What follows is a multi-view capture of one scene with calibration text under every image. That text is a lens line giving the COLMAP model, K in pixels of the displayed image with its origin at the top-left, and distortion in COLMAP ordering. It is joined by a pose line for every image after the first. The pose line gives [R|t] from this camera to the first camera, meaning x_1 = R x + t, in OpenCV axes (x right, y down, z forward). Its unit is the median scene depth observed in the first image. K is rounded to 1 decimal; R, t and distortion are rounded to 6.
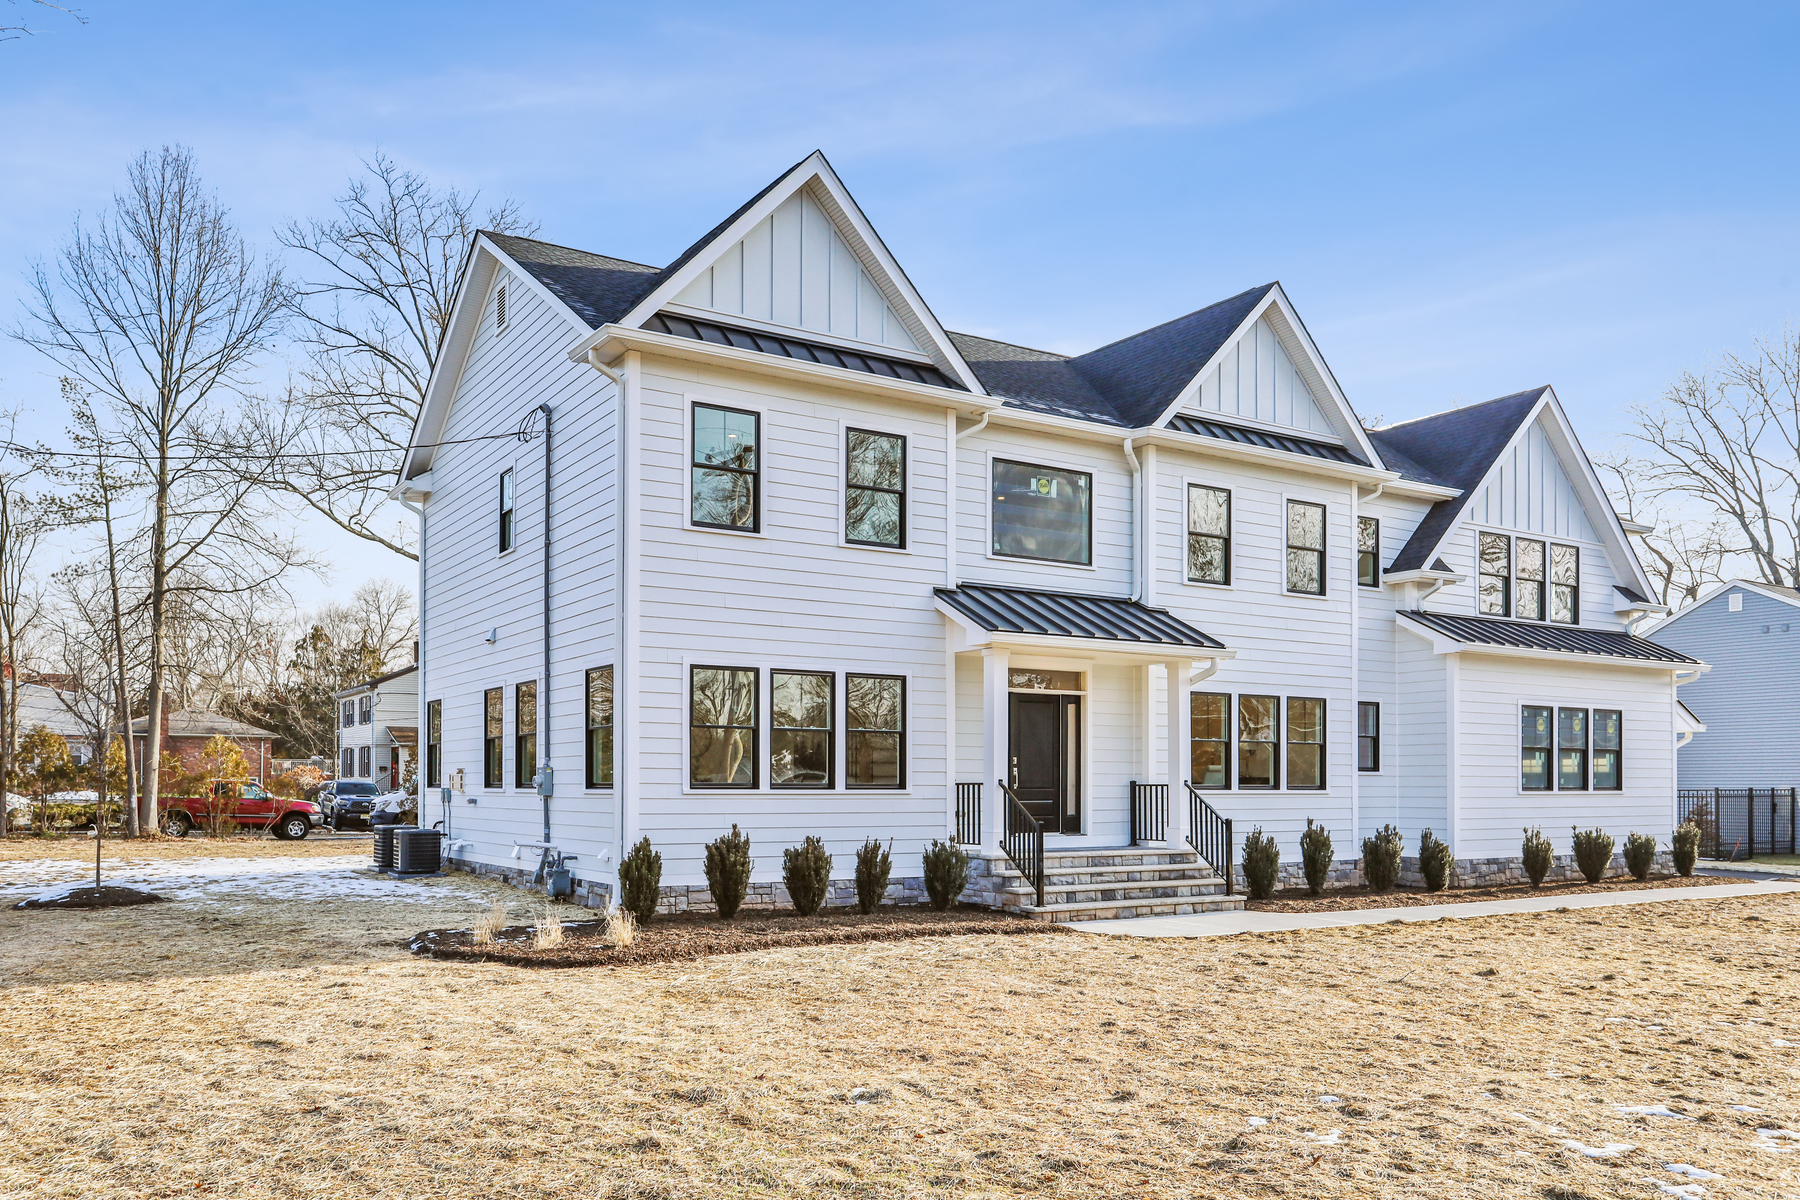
lens RADIAL K [[1360.7, 0, 862.3], [0, 1360.7, 758.9], [0, 0, 1]] dist [0.009424, 0.005045]
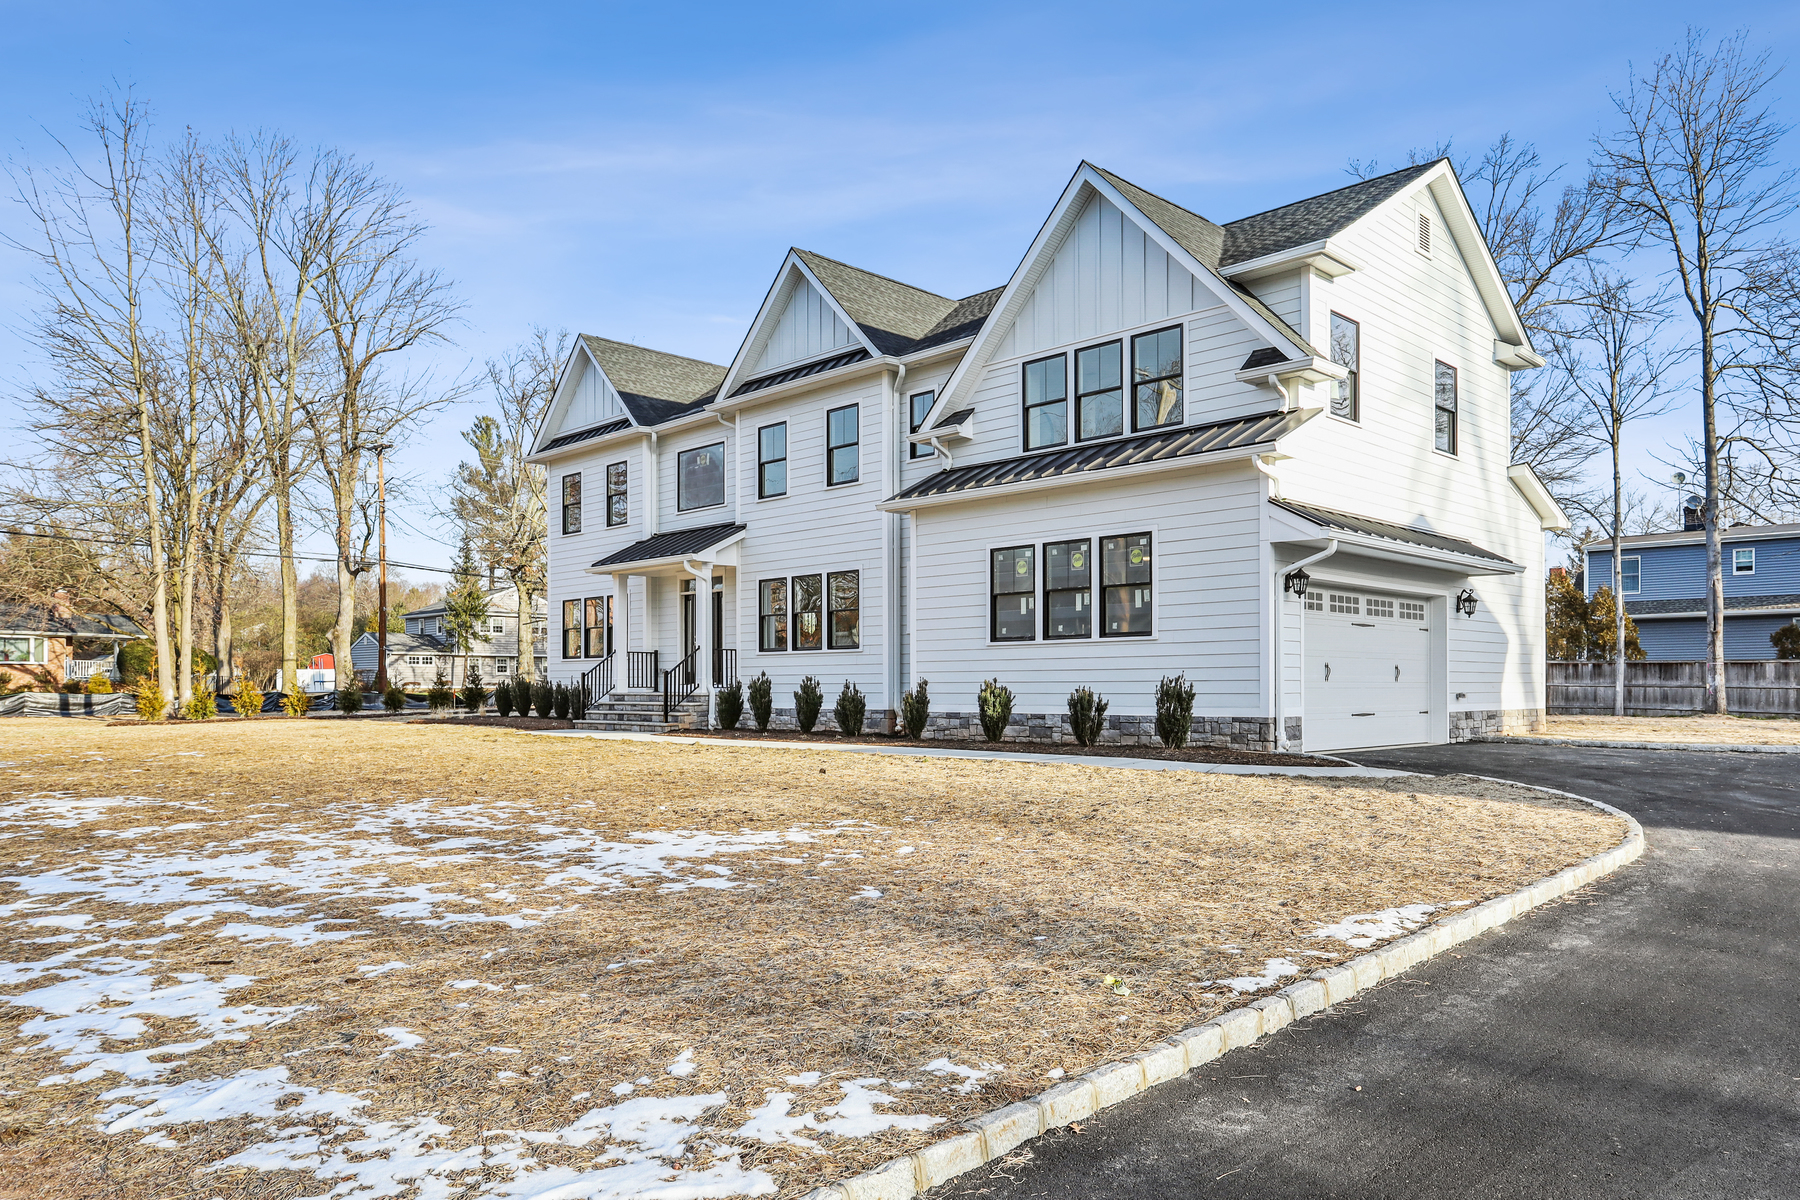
lens RADIAL K [[1163.3, 0, 901.7], [0, 1163.3, 603.5], [0, 0, 1]] dist [-0.007788, -0.000362]
pose [[0.238185, -0.048520, -0.970007, 1.345773], [0.056098, 0.997771, -0.036134, 0.024307], [0.969598, -0.045809, 0.240376, 0.812699]]
